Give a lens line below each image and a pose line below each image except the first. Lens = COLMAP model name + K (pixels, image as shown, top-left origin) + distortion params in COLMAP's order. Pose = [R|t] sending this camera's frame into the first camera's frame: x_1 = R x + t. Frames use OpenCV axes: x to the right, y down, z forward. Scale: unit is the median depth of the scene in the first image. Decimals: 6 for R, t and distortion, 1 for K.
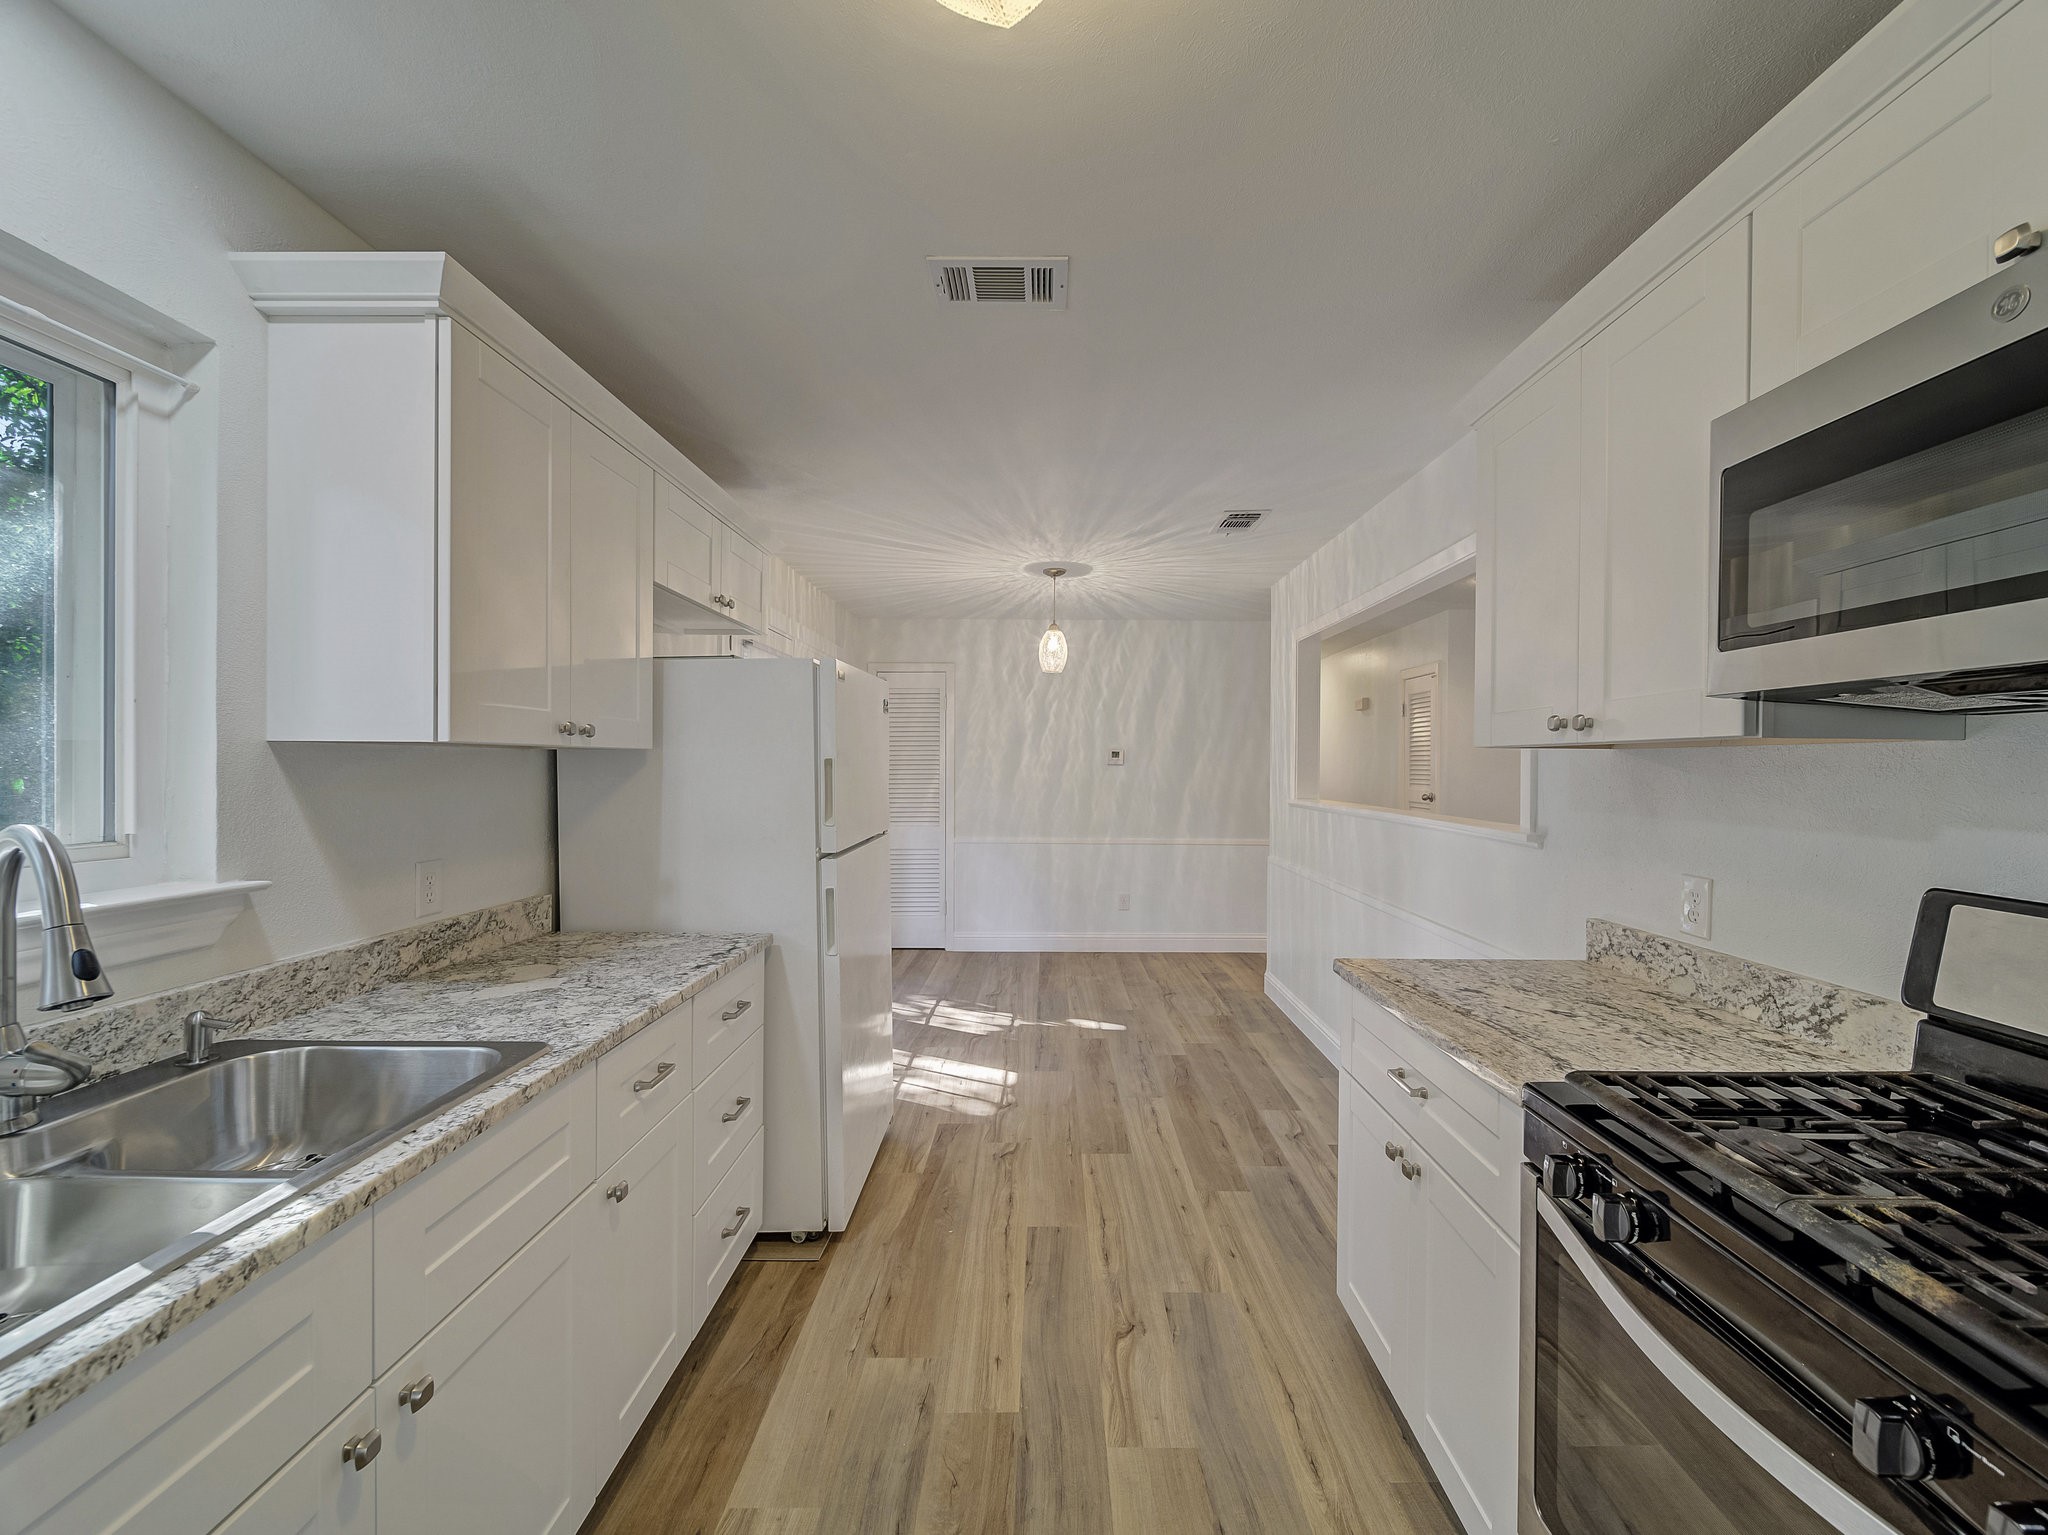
lens RADIAL K [[815.9, 0, 1050.9], [0, 815.9, 769.1], [0, 0, 1]] dist [0.000991, -0.002105]
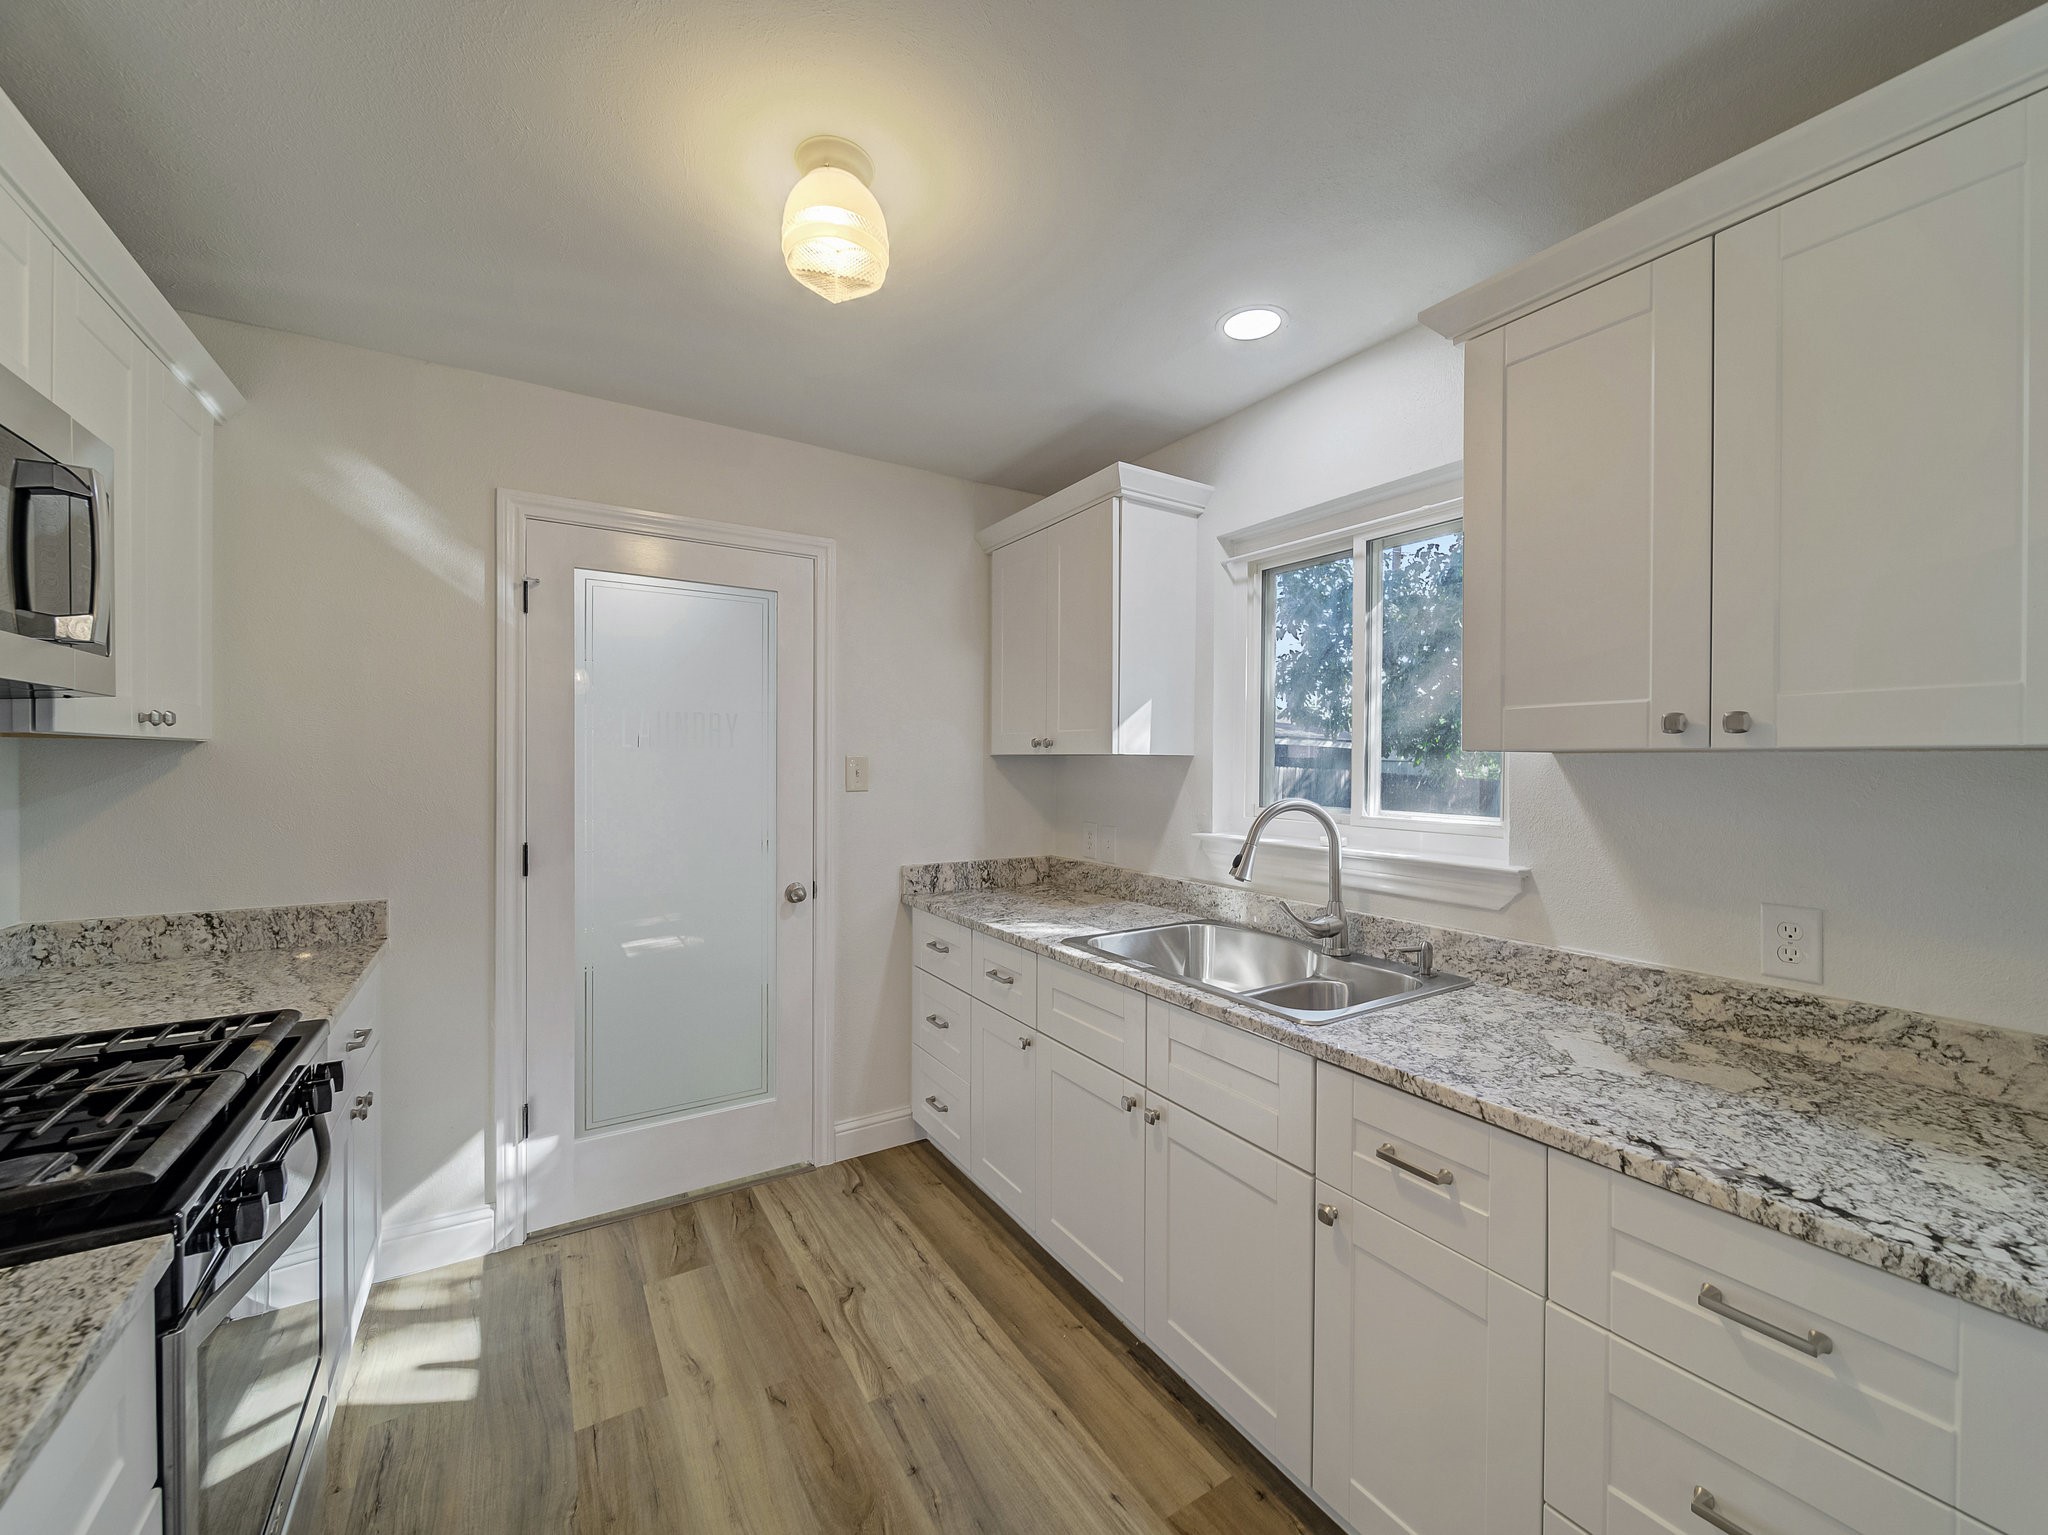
lens RADIAL K [[815.9, 0, 1050.9], [0, 815.9, 769.1], [0, 0, 1]] dist [0.000991, -0.002105]
pose [[-0.840667, -0.007326, -0.541502, 0.235659], [-0.014661, 0.999850, 0.009234, -0.011166], [0.541353, 0.015702, -0.840649, 1.407950]]
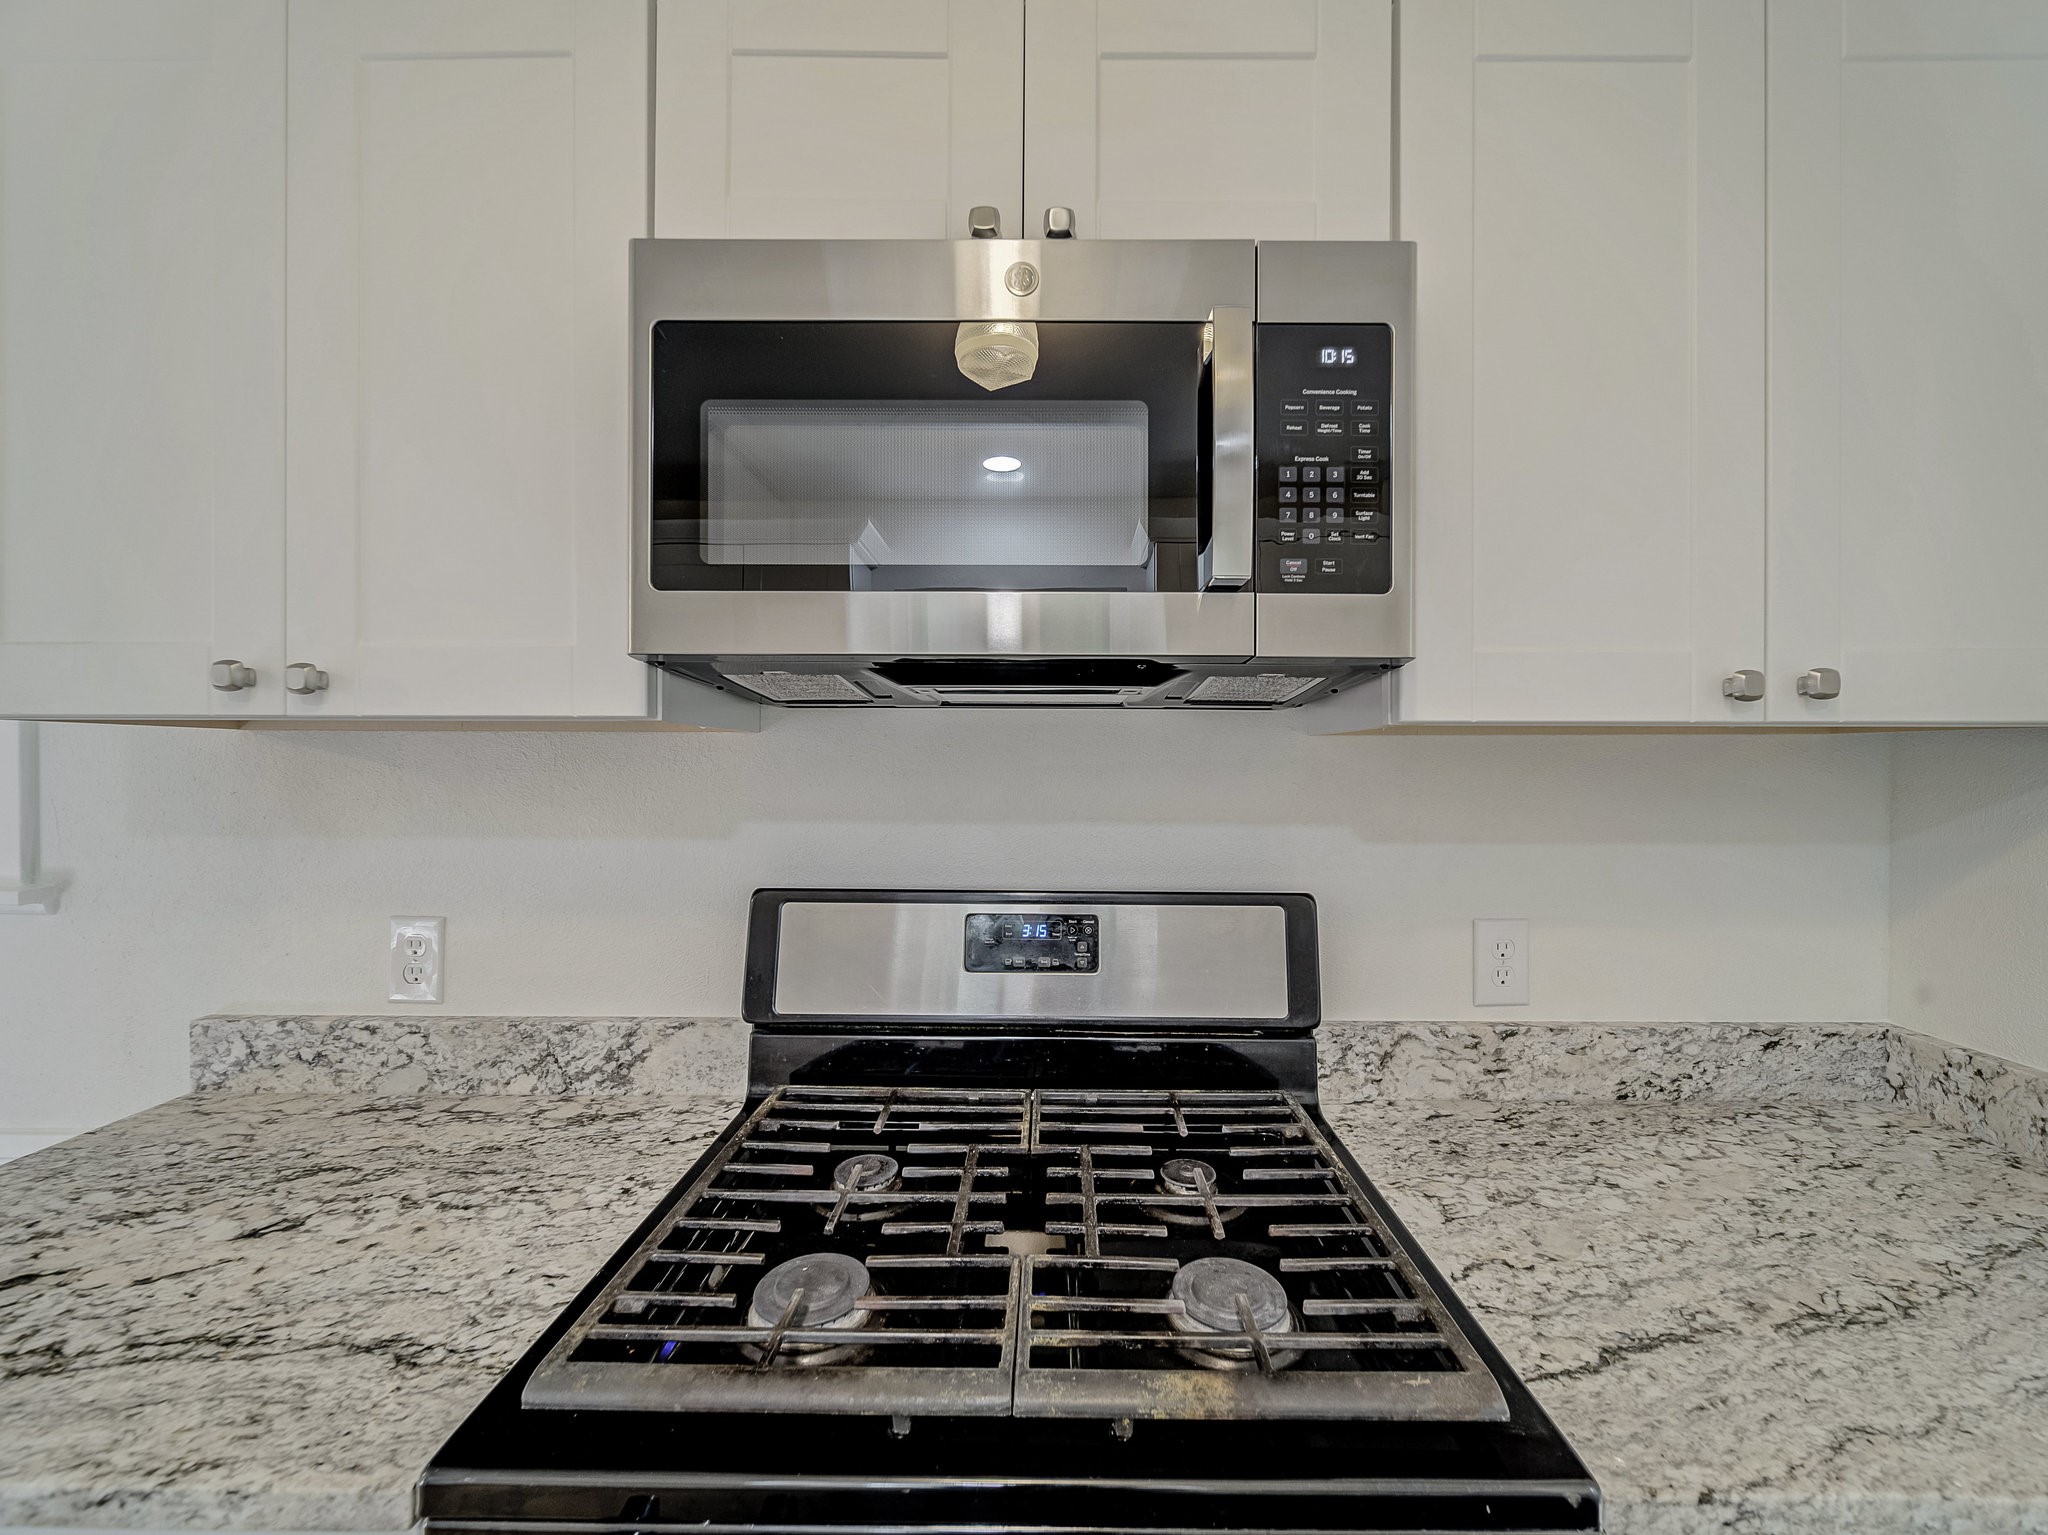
lens RADIAL K [[813.5, 0, 1012.2], [0, 813.5, 769.0], [0, 0, 1]] dist [0.001695, -0.002796]
pose [[0.005636, -0.017933, 0.999823, 0.107056], [0.001558, 0.999838, 0.017924, -0.005516], [-0.999983, 0.001457, 0.005663, 0.498697]]
